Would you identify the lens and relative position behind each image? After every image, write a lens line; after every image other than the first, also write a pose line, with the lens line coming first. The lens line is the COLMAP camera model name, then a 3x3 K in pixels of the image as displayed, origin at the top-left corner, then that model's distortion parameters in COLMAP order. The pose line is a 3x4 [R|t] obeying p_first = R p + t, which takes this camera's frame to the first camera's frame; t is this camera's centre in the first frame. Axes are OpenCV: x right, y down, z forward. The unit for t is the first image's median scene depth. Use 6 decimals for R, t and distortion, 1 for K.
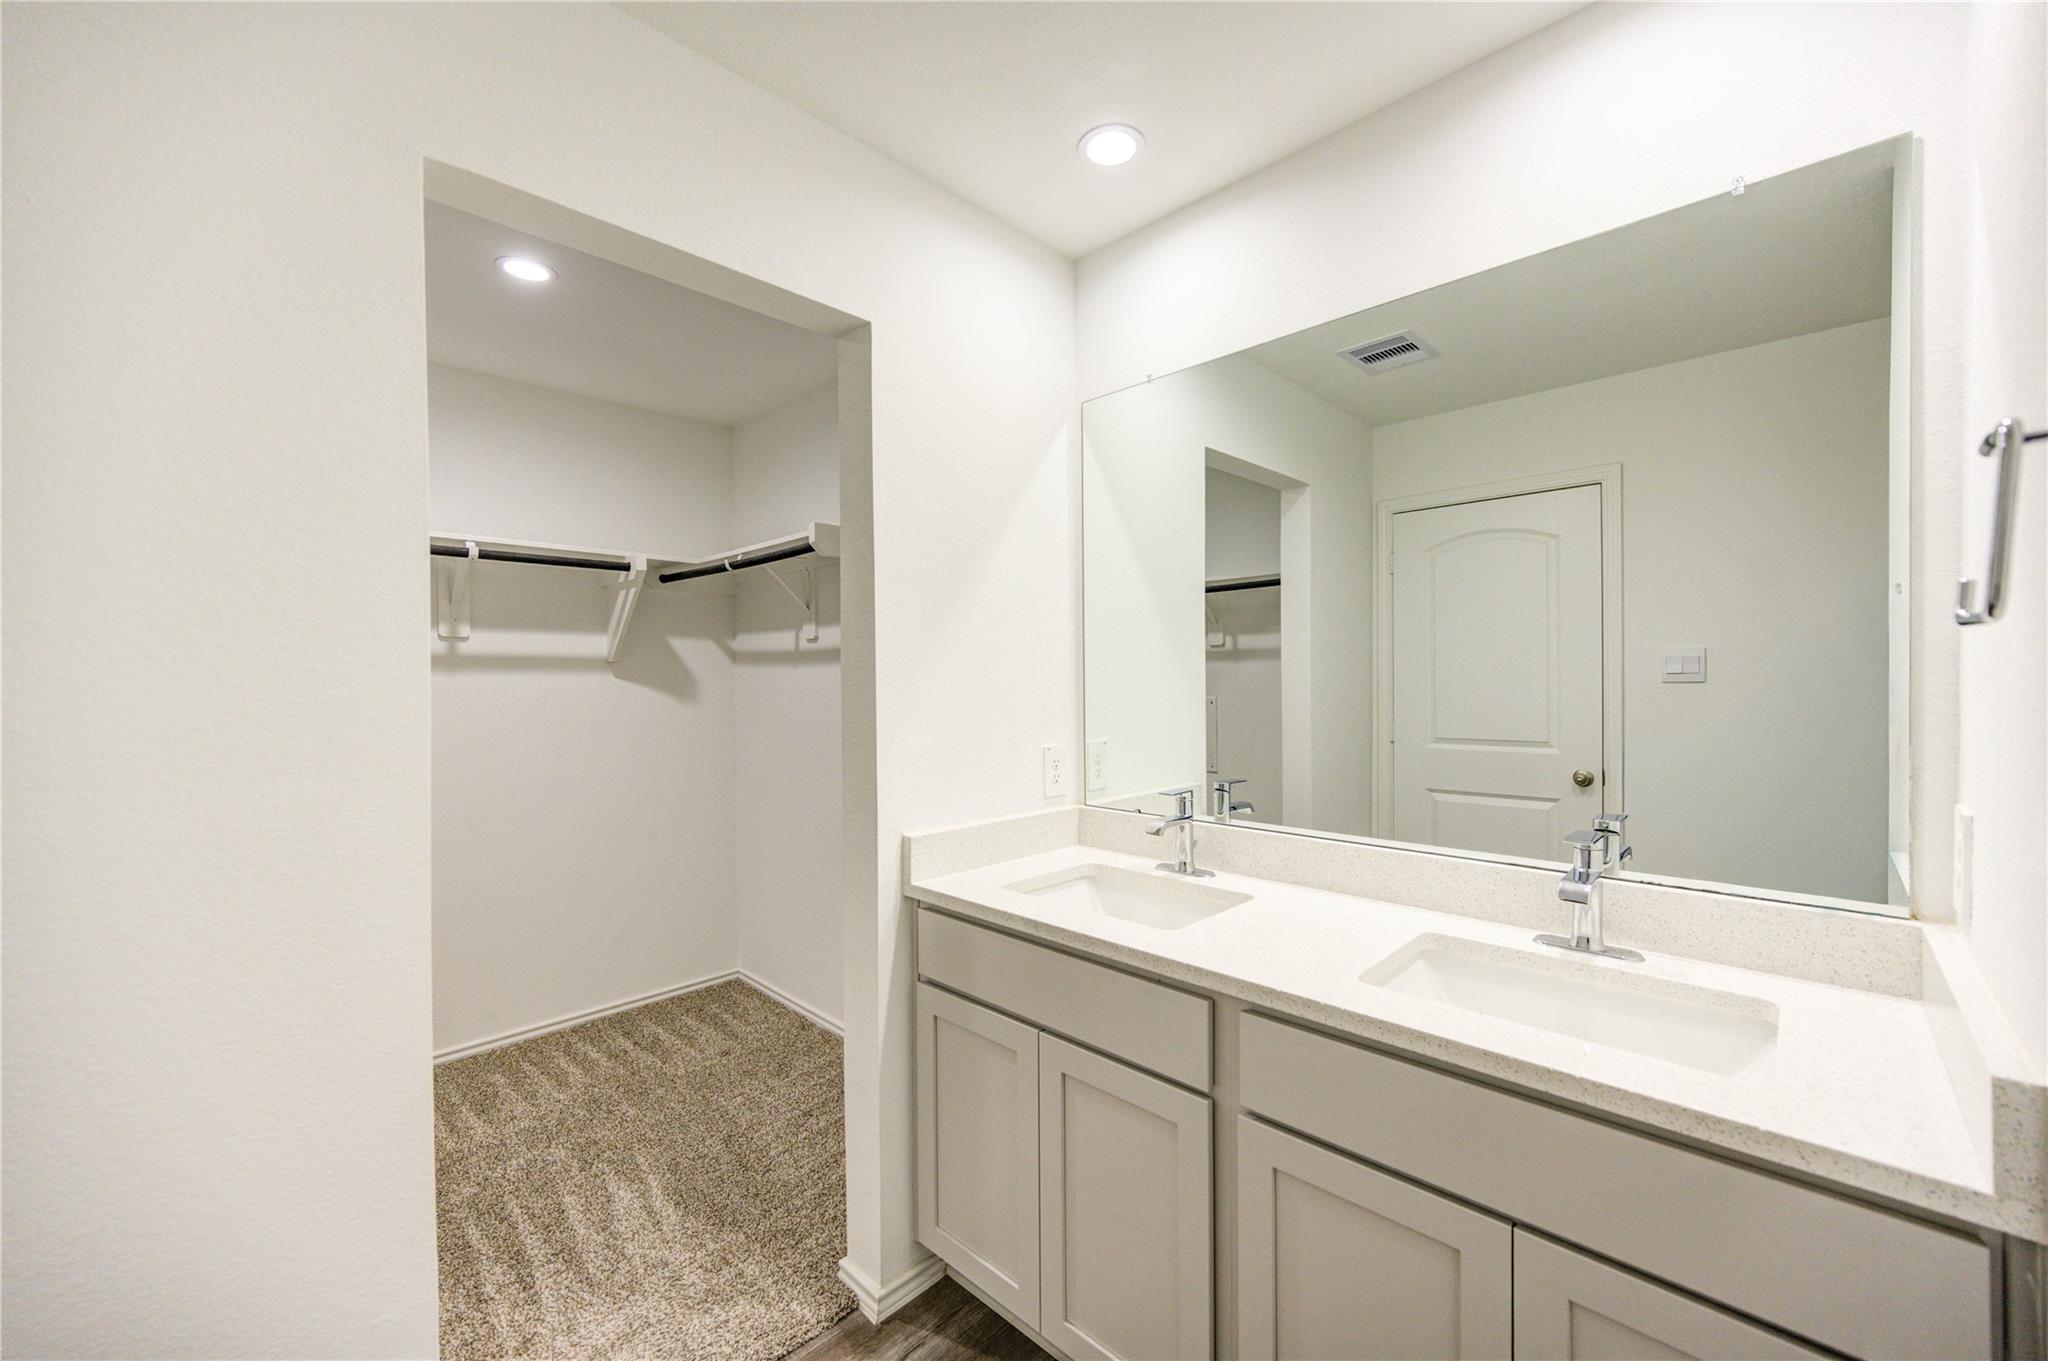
lens RADIAL K [[781.3, 0, 1034.8], [0, 781.3, 682.7], [0, 0, 1]] dist [0.001281, 0.000044]
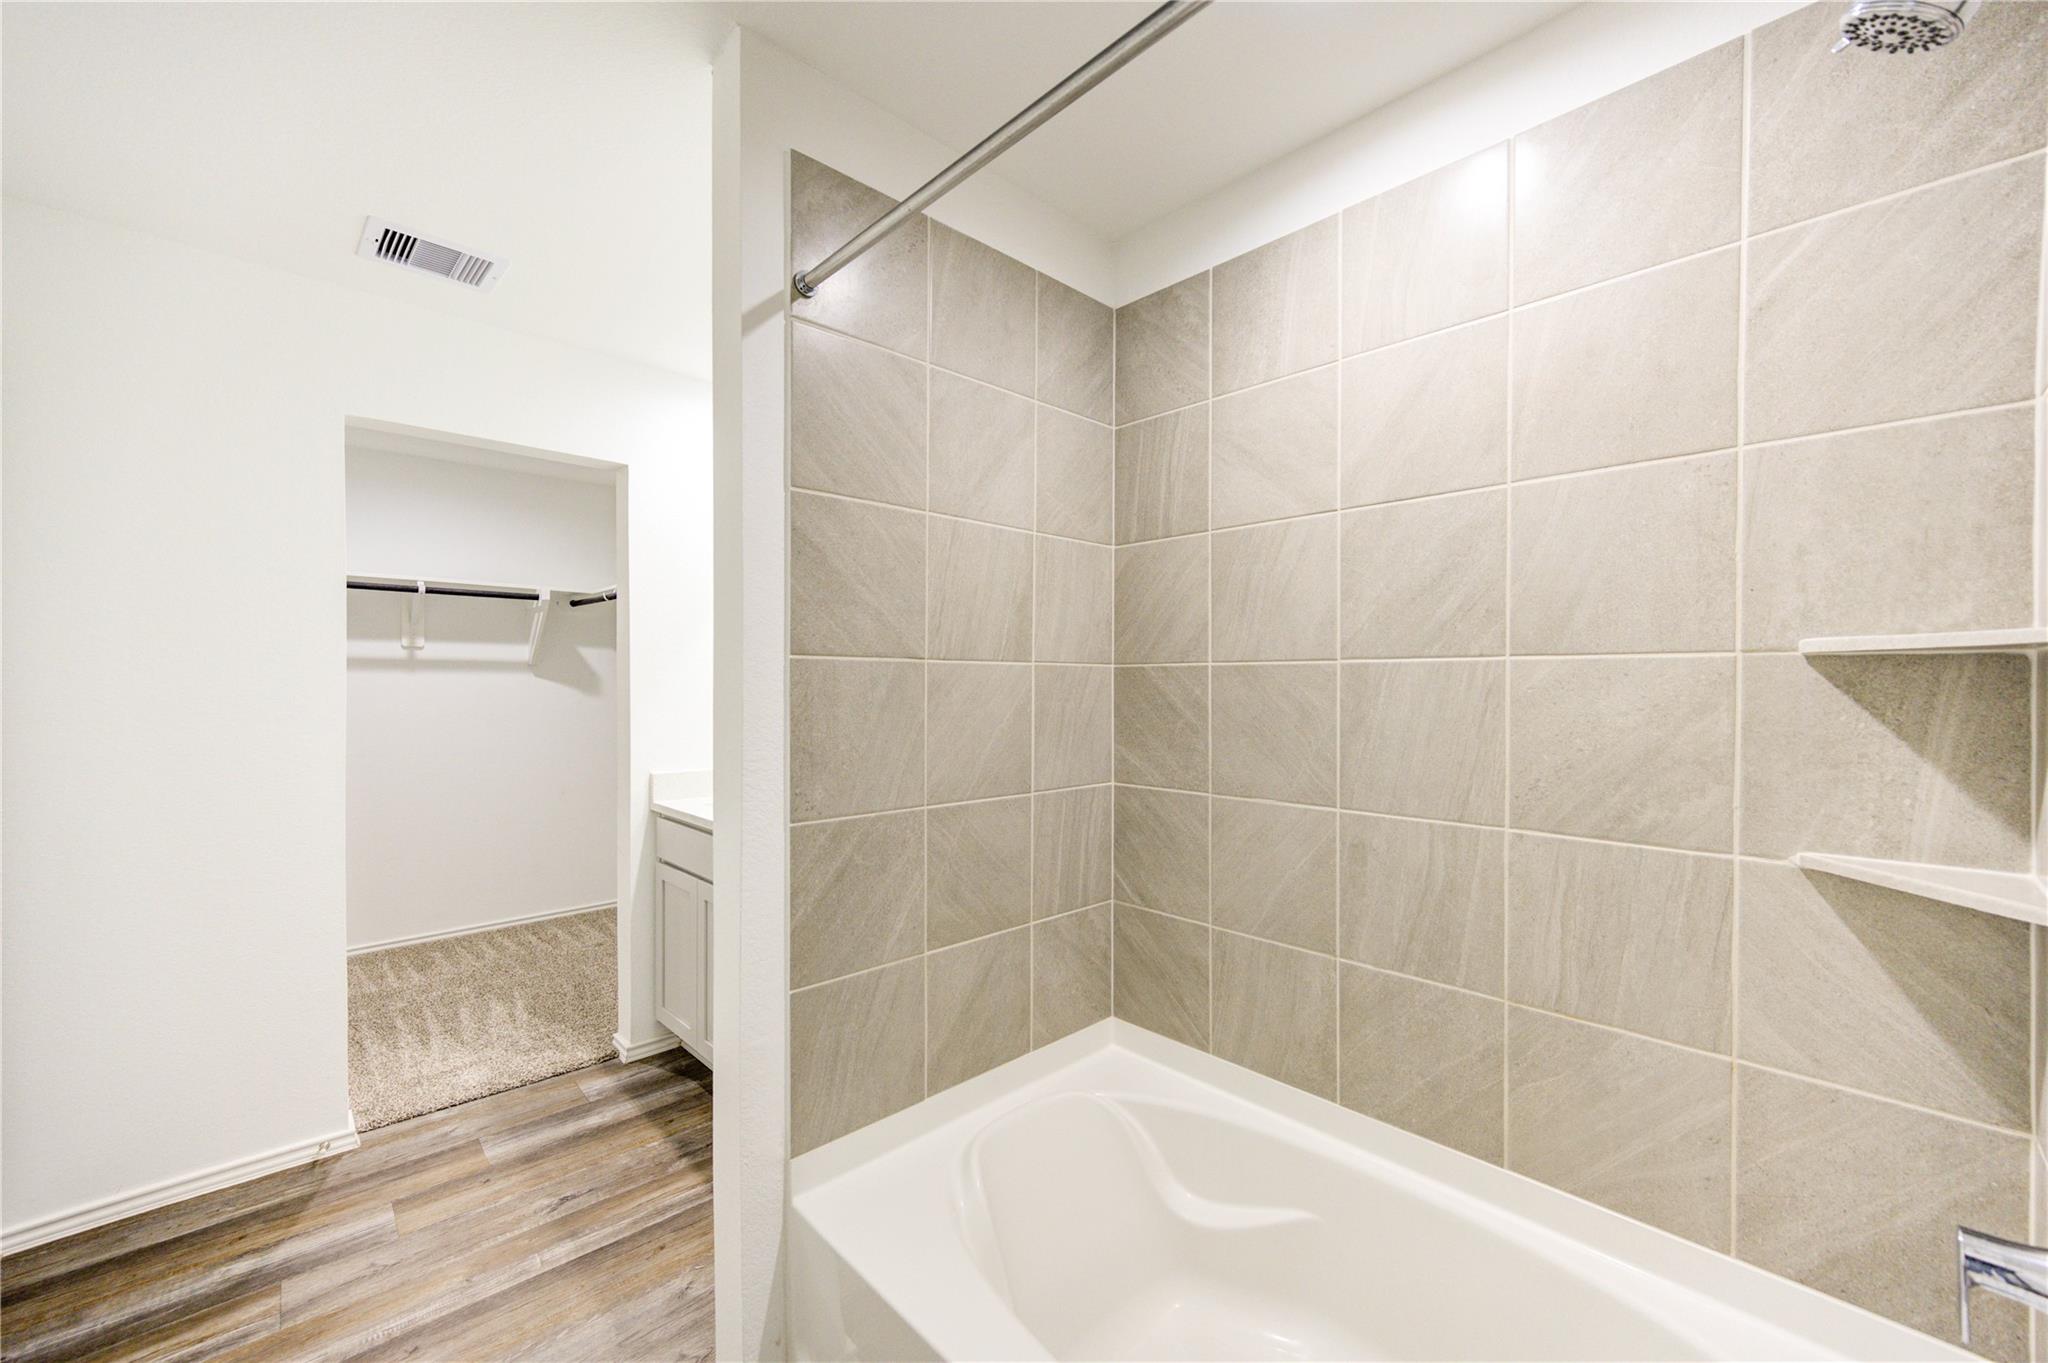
lens RADIAL K [[781.3, 0, 1034.8], [0, 781.3, 683.7], [0, 0, 1]] dist [0.001281, 0.000044]
pose [[0.999597, 0.007477, -0.027369, 0.455465], [-0.007533, 0.999970, -0.001951, 0.003093], [0.027354, 0.002157, 0.999623, -0.415045]]
